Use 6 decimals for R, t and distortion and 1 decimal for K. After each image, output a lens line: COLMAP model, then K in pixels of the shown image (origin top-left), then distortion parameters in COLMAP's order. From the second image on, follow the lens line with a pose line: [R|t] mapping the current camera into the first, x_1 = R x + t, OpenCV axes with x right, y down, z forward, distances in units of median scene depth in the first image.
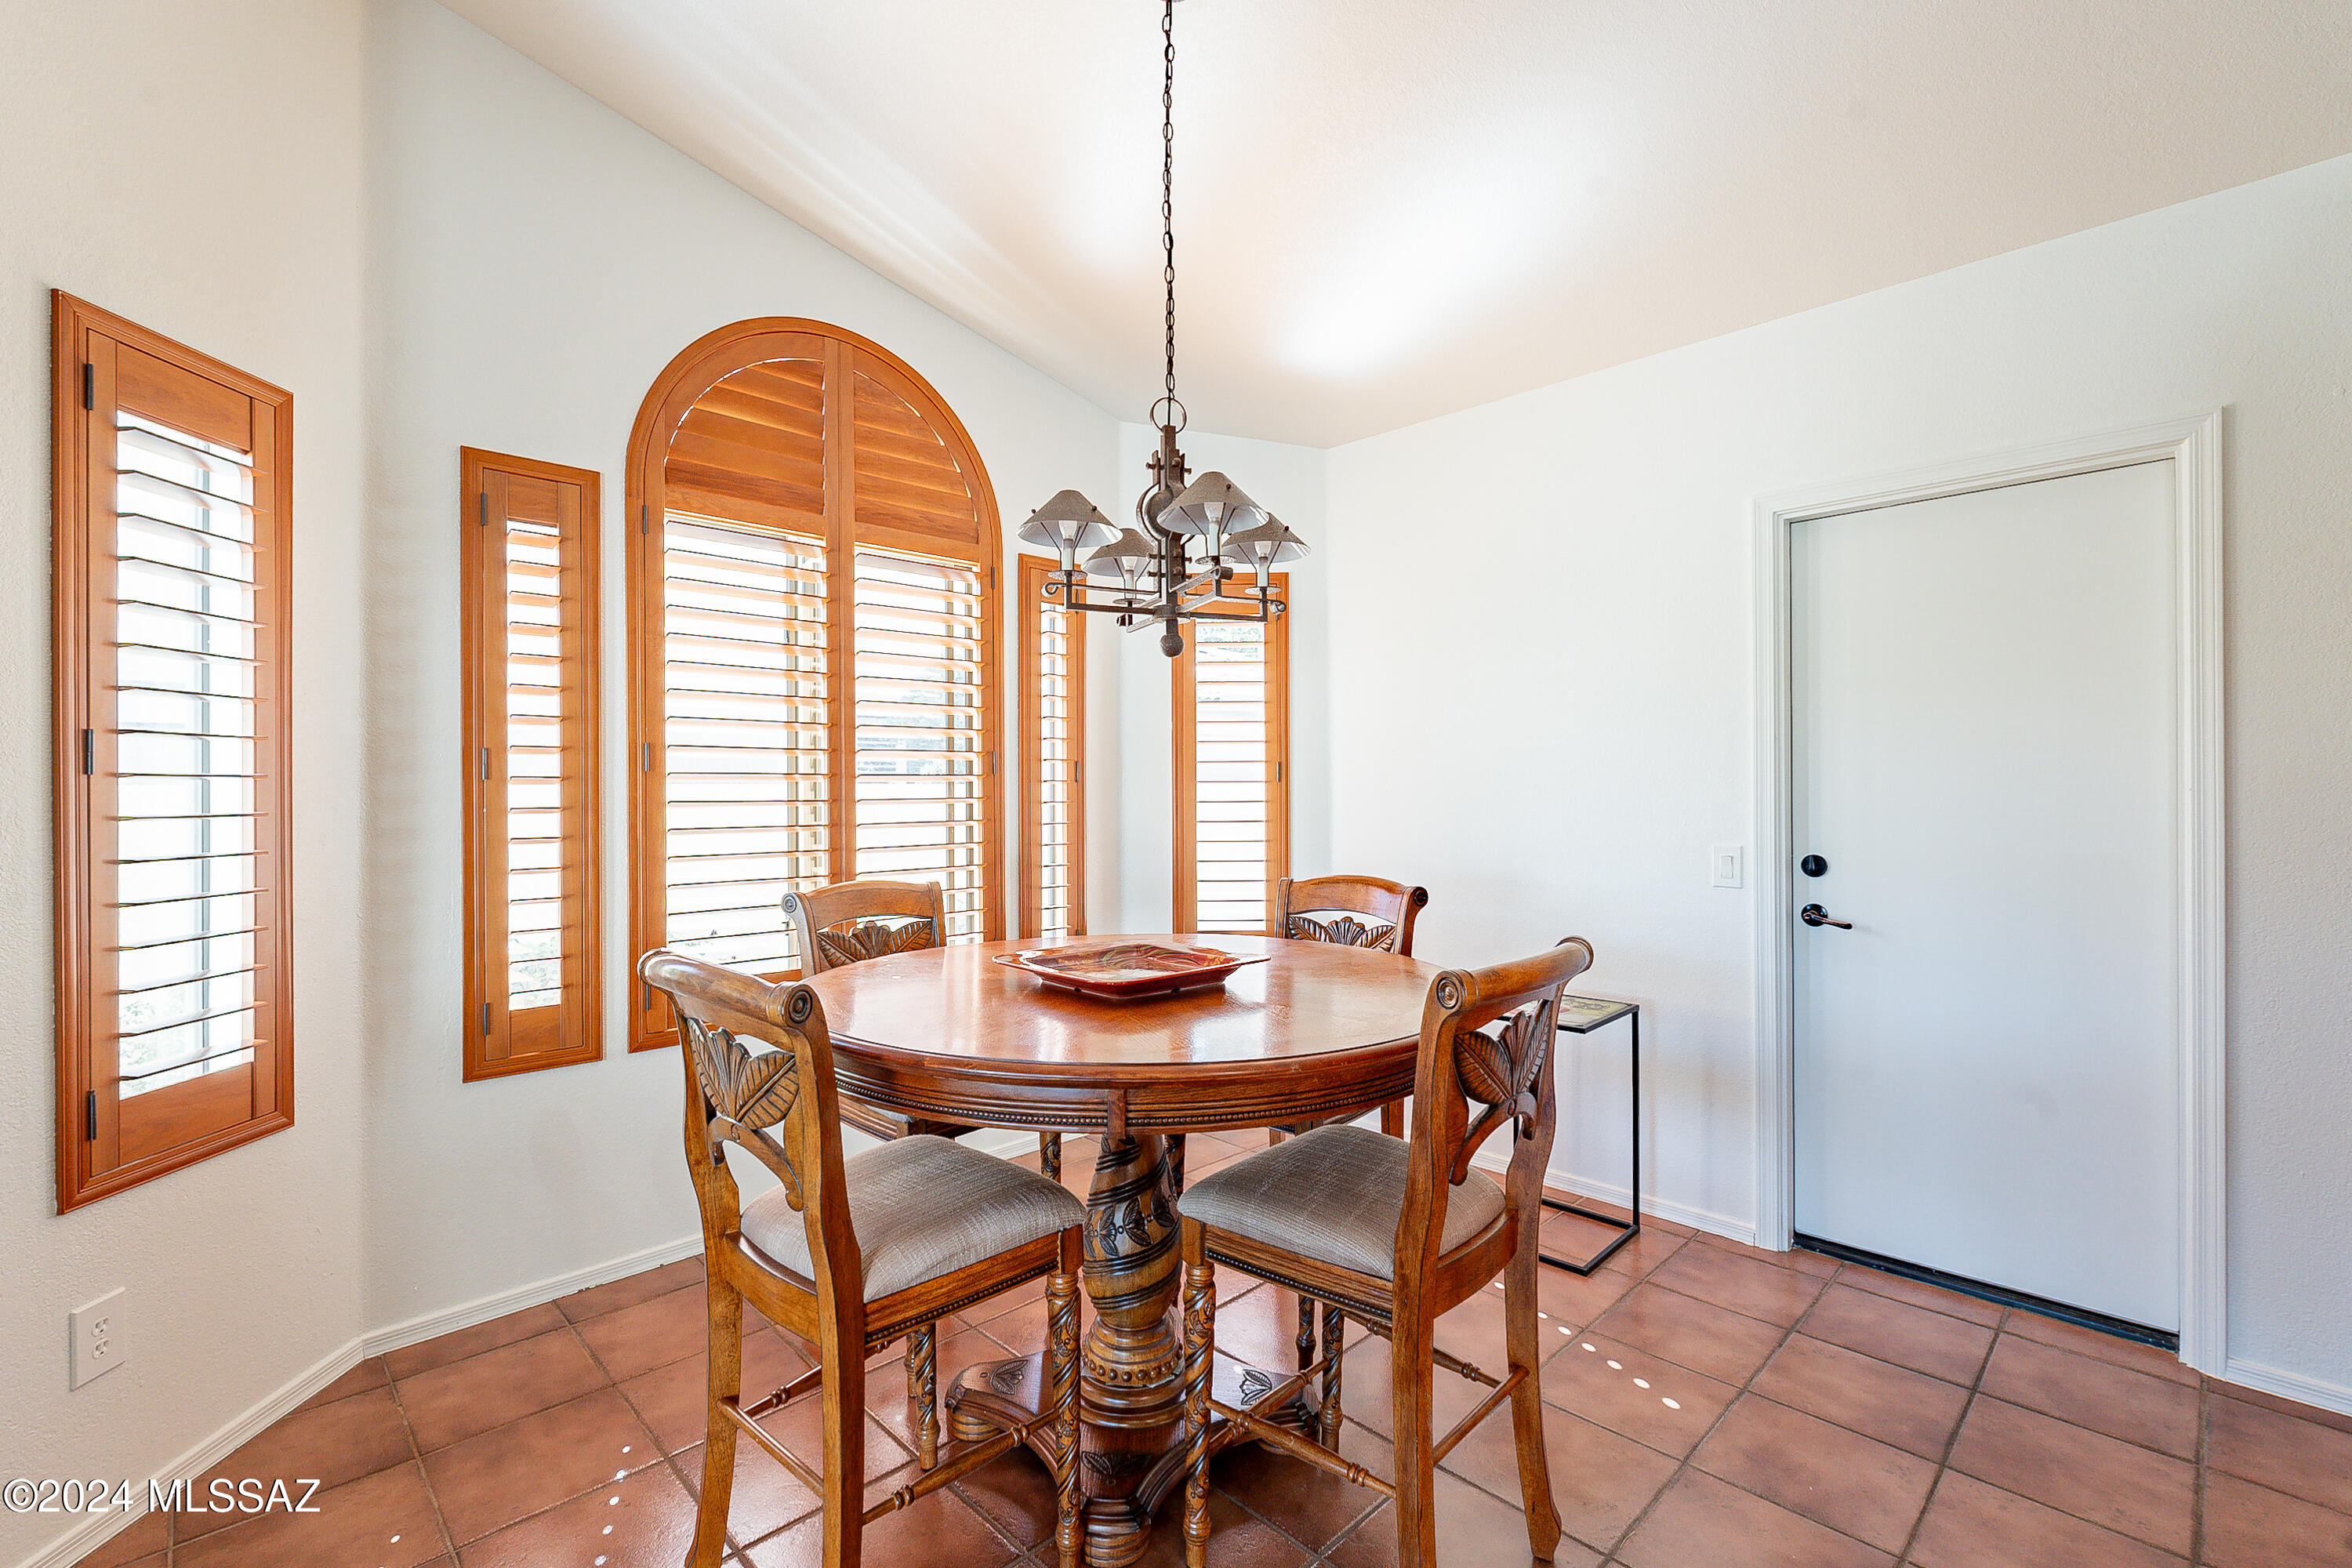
lens RADIAL K [[1034.6, 0, 1196.2], [0, 1034.6, 792.1], [0, 0, 1]] dist [-0.000285, -0.000005]
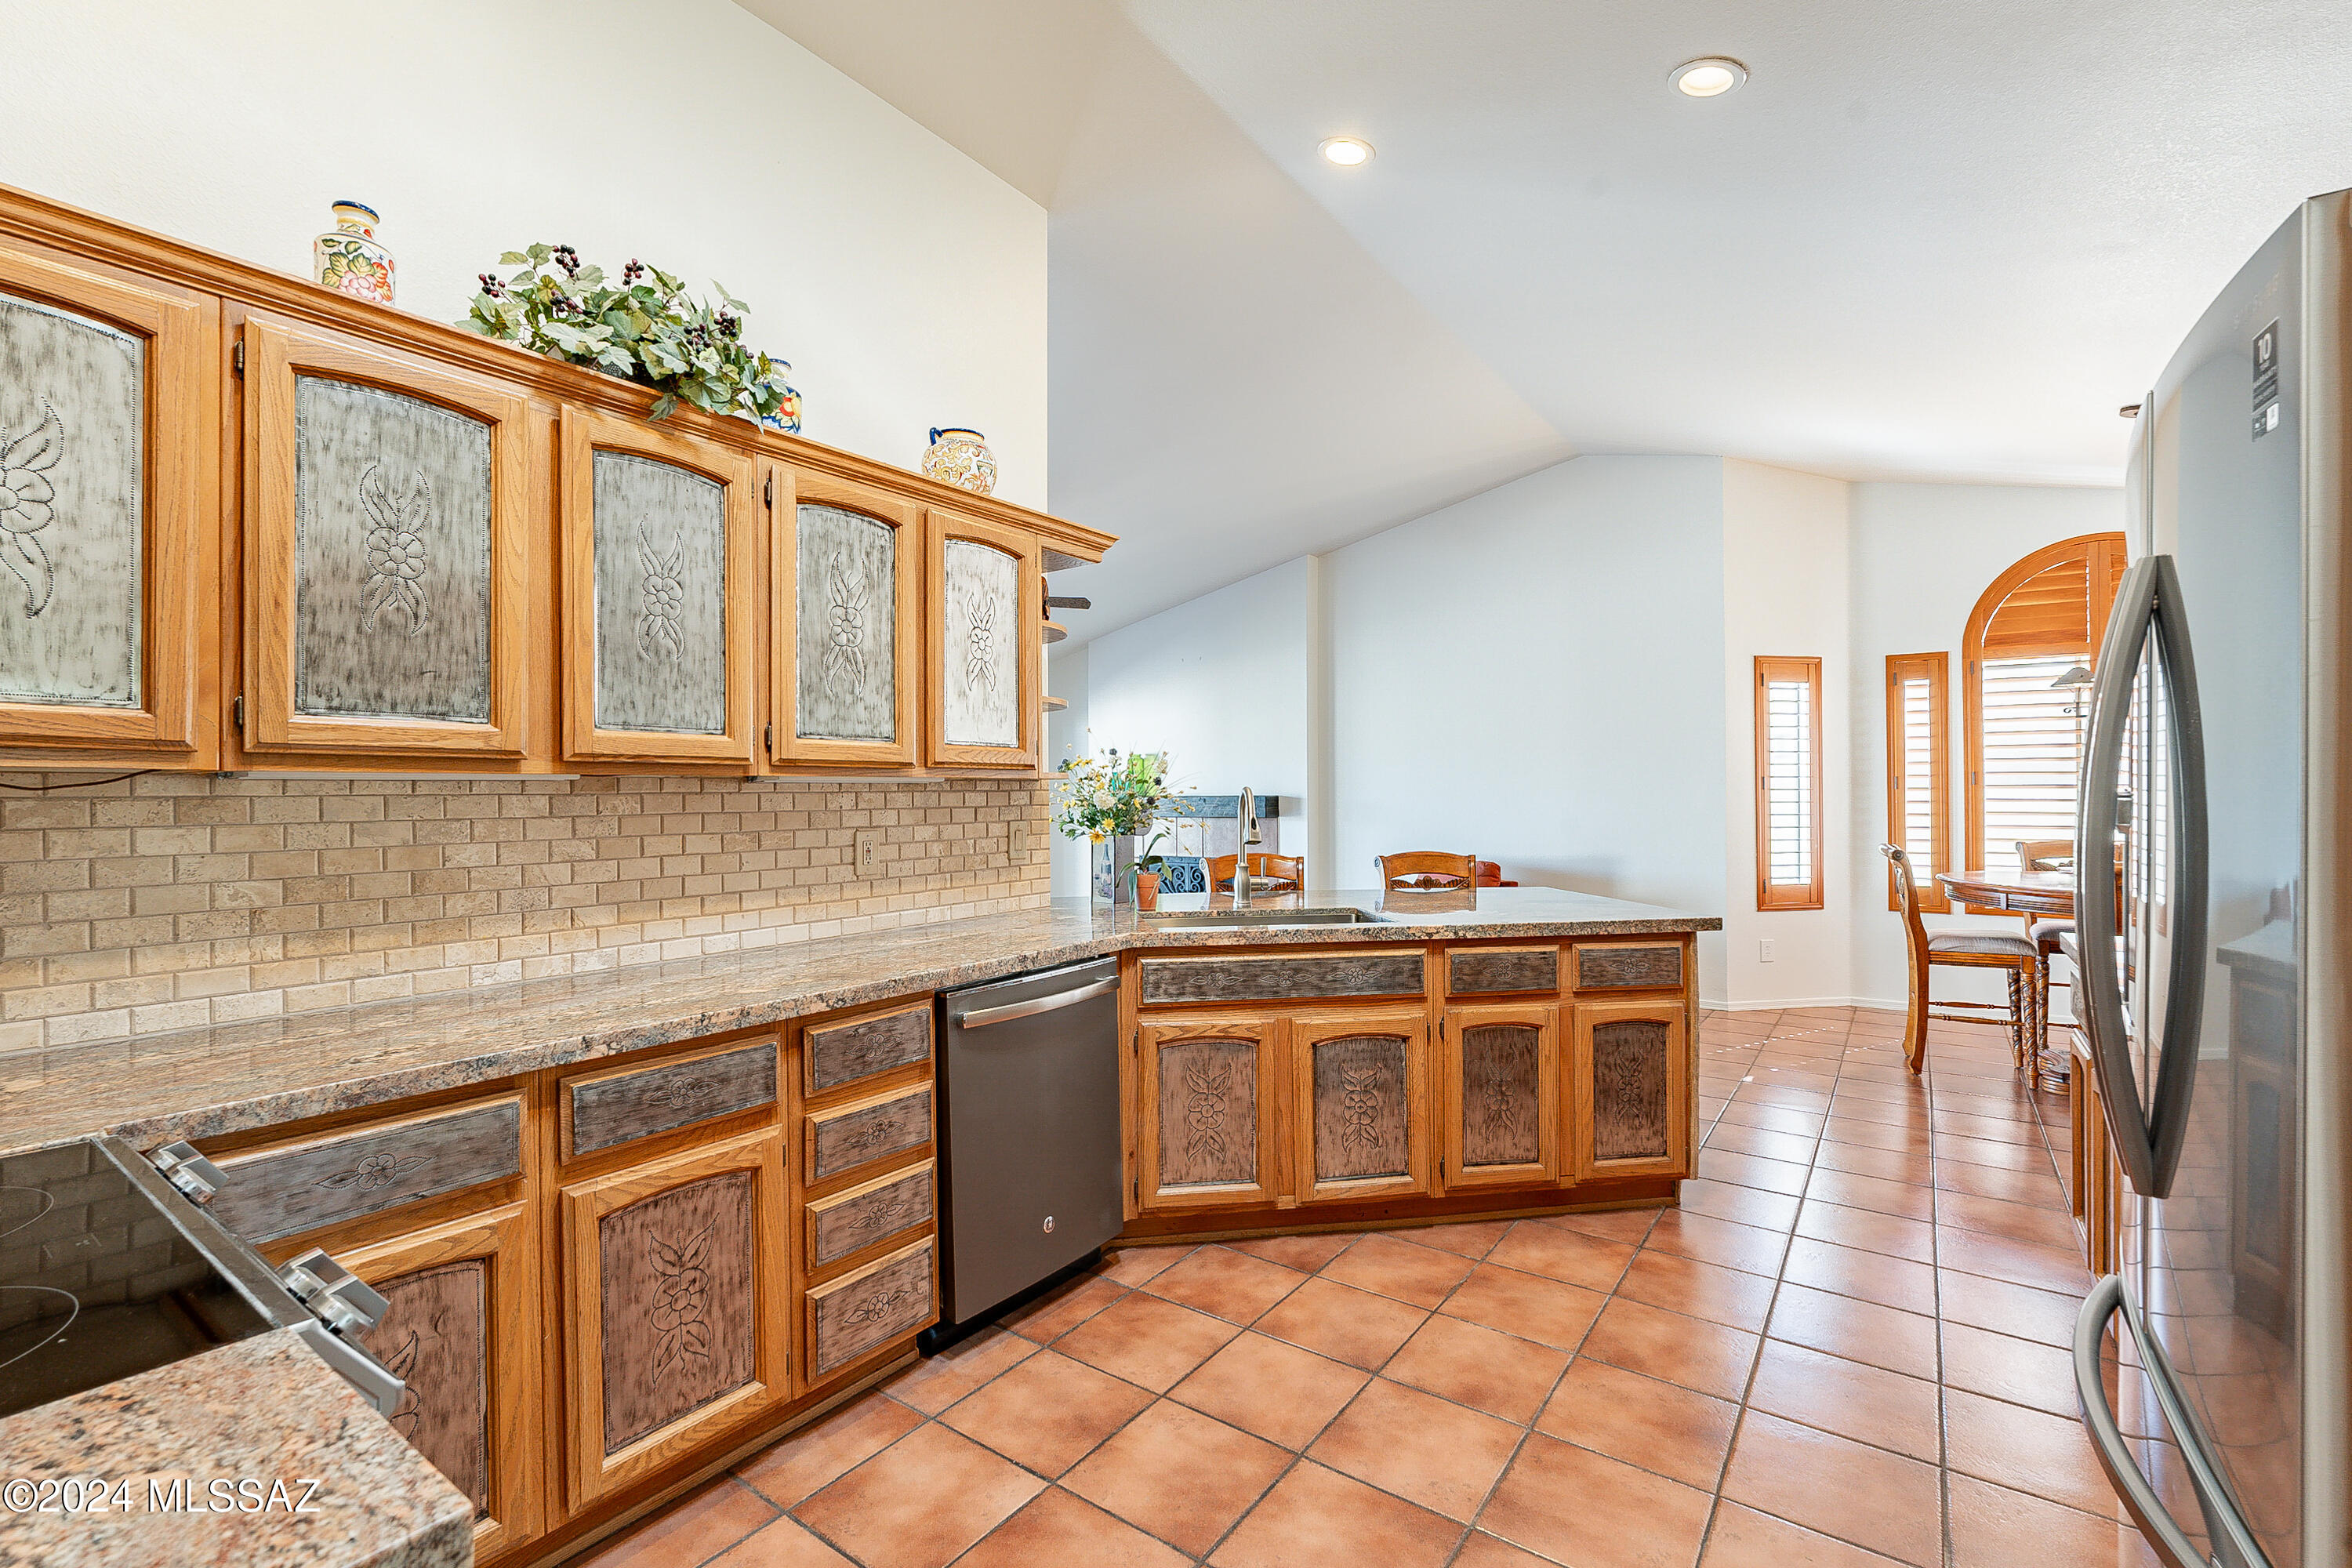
lens RADIAL K [[1019.2, 0, 1180.9], [0, 1019.2, 789.5], [0, 0, 1]] dist [-0.000900, -0.001184]
pose [[0.161139, -0.001652, -0.986930, 1.450129], [0.000732, 0.999999, -0.001554, -0.008978], [0.986931, -0.000472, 0.161140, -1.080649]]
